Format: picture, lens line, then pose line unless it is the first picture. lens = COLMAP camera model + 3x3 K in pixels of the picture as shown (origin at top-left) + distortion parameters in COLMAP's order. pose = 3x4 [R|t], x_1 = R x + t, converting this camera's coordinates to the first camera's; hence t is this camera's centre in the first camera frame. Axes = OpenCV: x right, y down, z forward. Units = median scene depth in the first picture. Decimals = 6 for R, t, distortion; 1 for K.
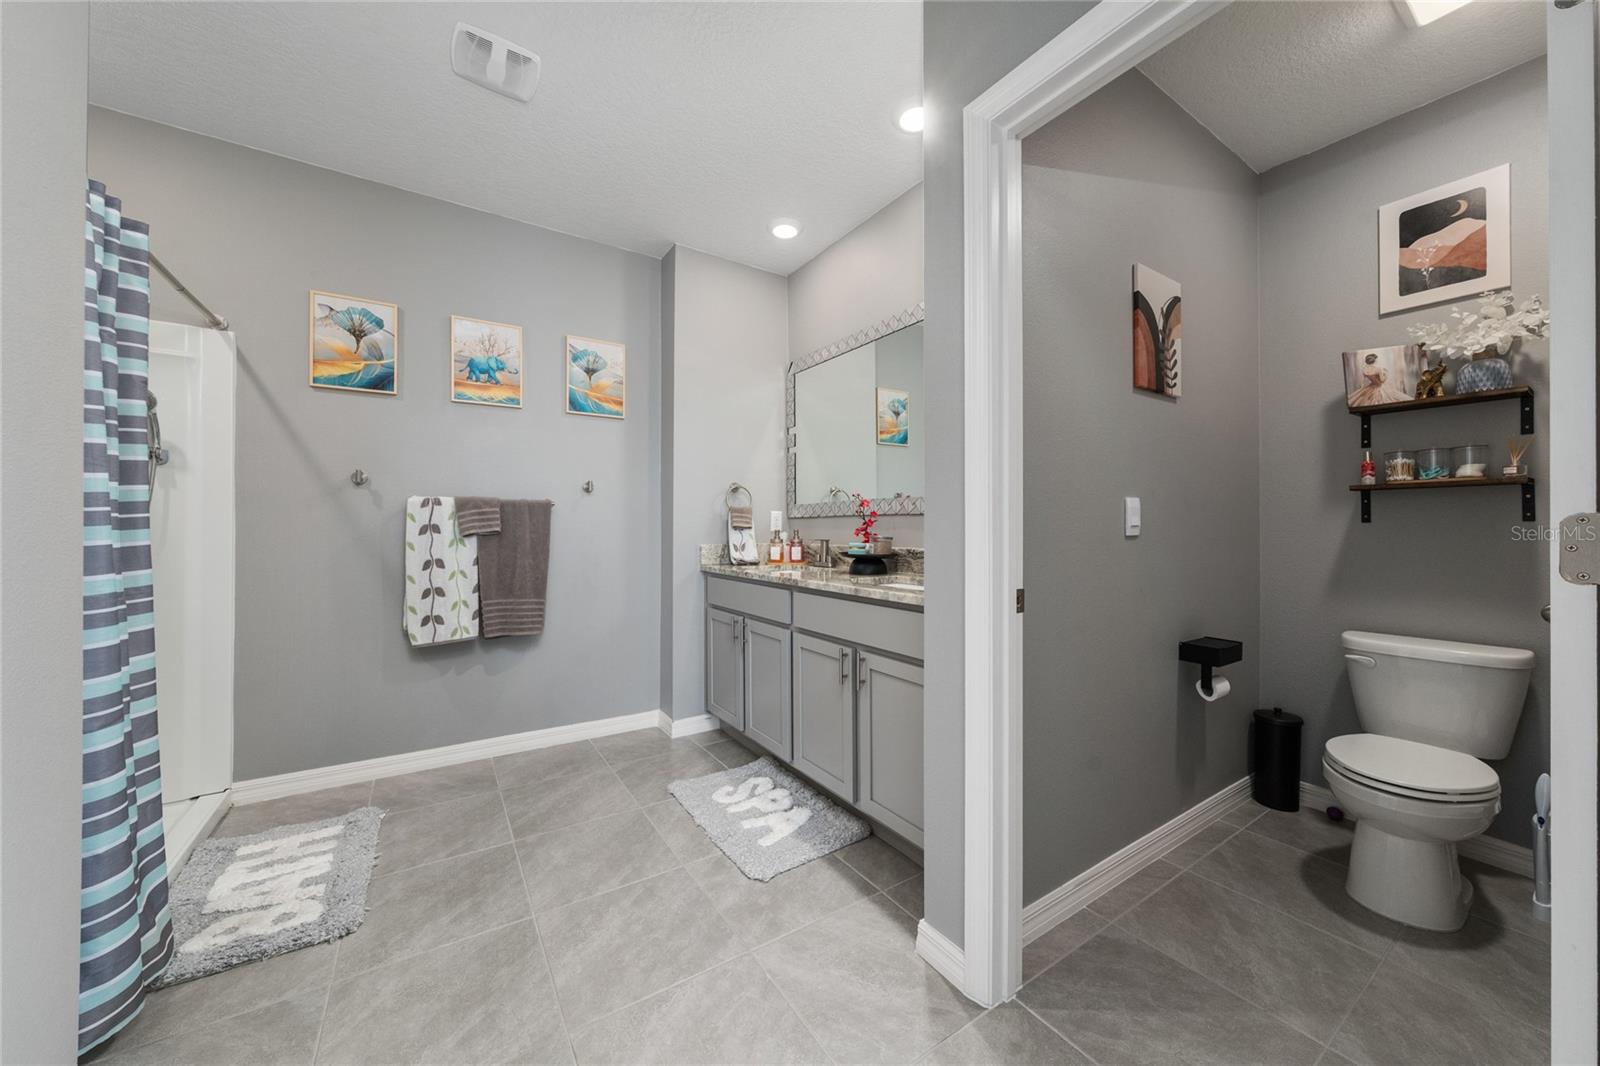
lens RADIAL K [[562.4, 0, 810.5], [0, 562.4, 533.7], [0, 0, 1]] dist [-0.000039, -0.000015]
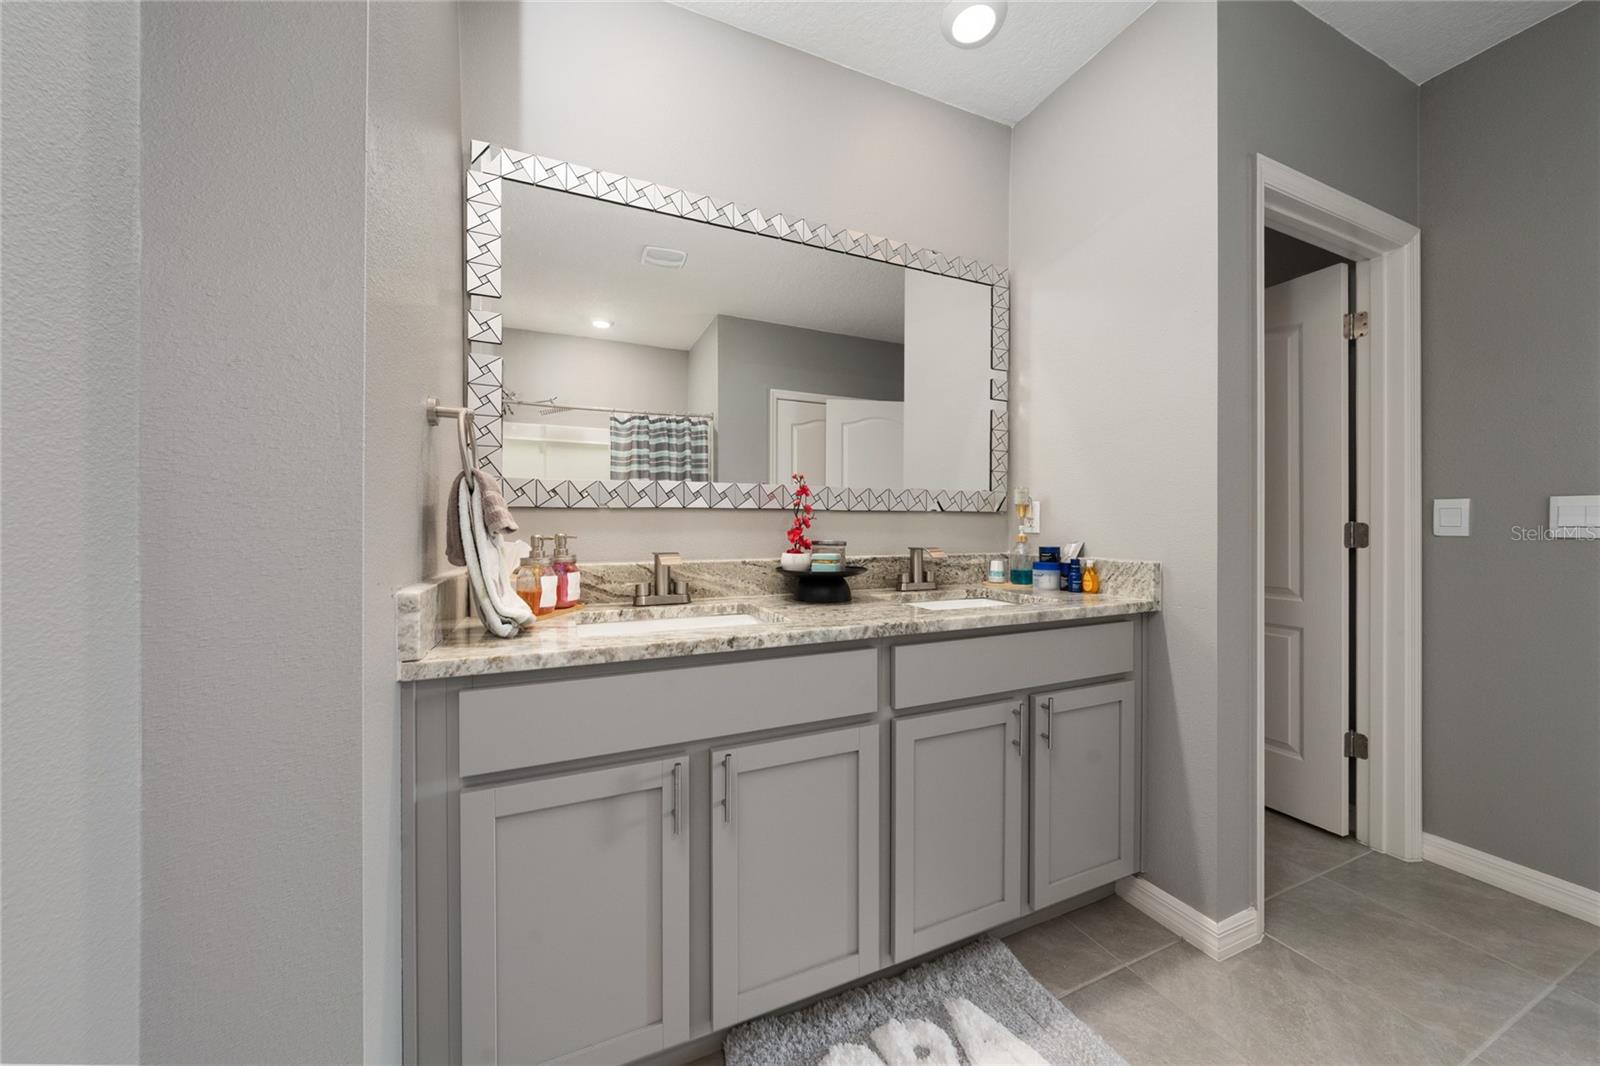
lens RADIAL K [[511.3, 0, 827.7], [0, 511.3, 530.8], [0, 0, 1]] dist [-0.000440, 0.000003]
pose [[0.192577, -0.004873, 0.981270, -0.527126], [0.007156, 0.999968, 0.003561, -0.011876], [-0.981256, 0.006336, 0.192606, 0.962350]]
